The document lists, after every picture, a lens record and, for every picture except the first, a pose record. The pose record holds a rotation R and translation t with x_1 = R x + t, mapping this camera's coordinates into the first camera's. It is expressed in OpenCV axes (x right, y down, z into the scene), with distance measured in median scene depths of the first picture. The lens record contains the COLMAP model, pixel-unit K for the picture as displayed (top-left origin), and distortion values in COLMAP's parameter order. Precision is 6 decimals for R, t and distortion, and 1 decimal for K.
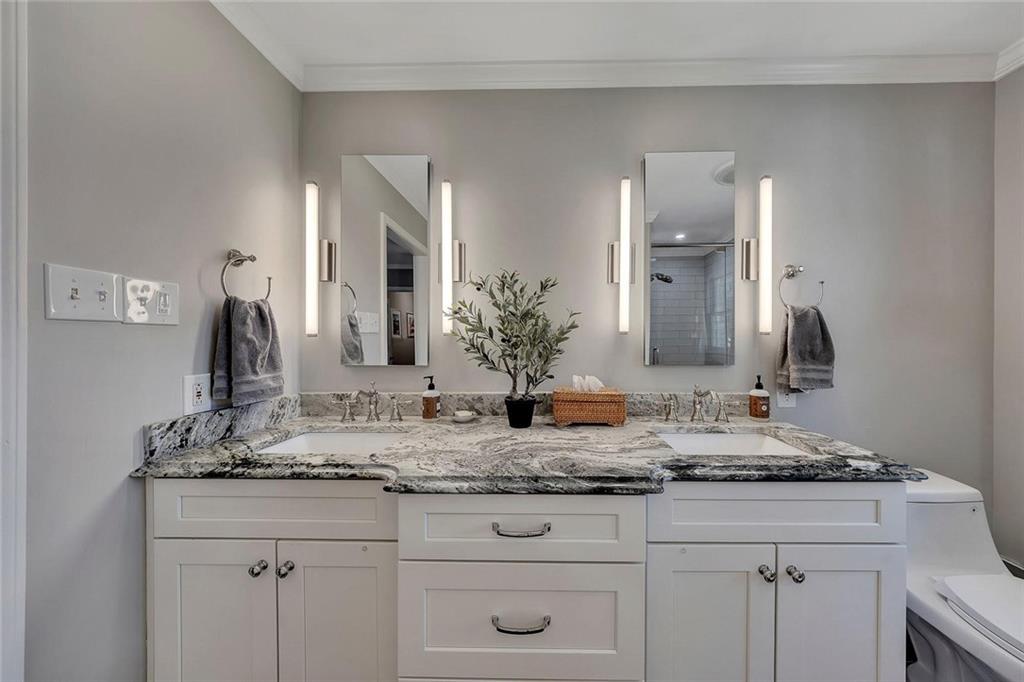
lens RADIAL K [[321.3, 0, 512.0], [0, 321.3, 341.0], [0, 0, 1]] dist [-0.001204, -0.000073]
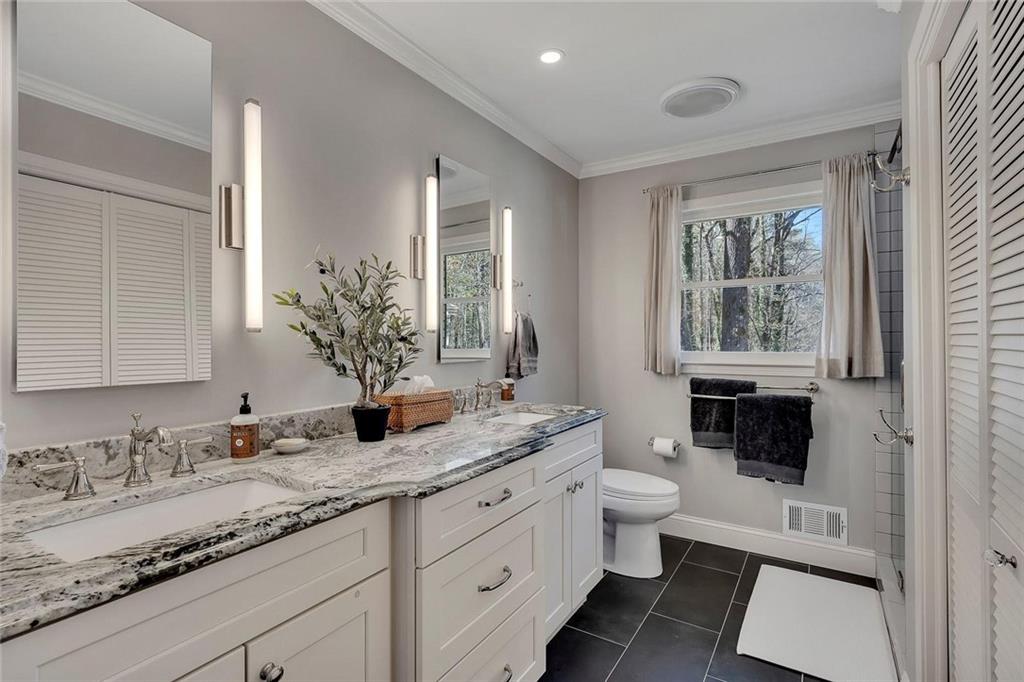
lens RADIAL K [[460.0, 0, 526.7], [0, 460.0, 342.4], [0, 0, 1]] dist [0.001532, -0.000035]
pose [[0.520871, -0.008194, 0.853596, -0.782640], [0.007556, 0.999959, 0.004989, 0.004126], [-0.853602, 0.003851, 0.520911, 0.015721]]
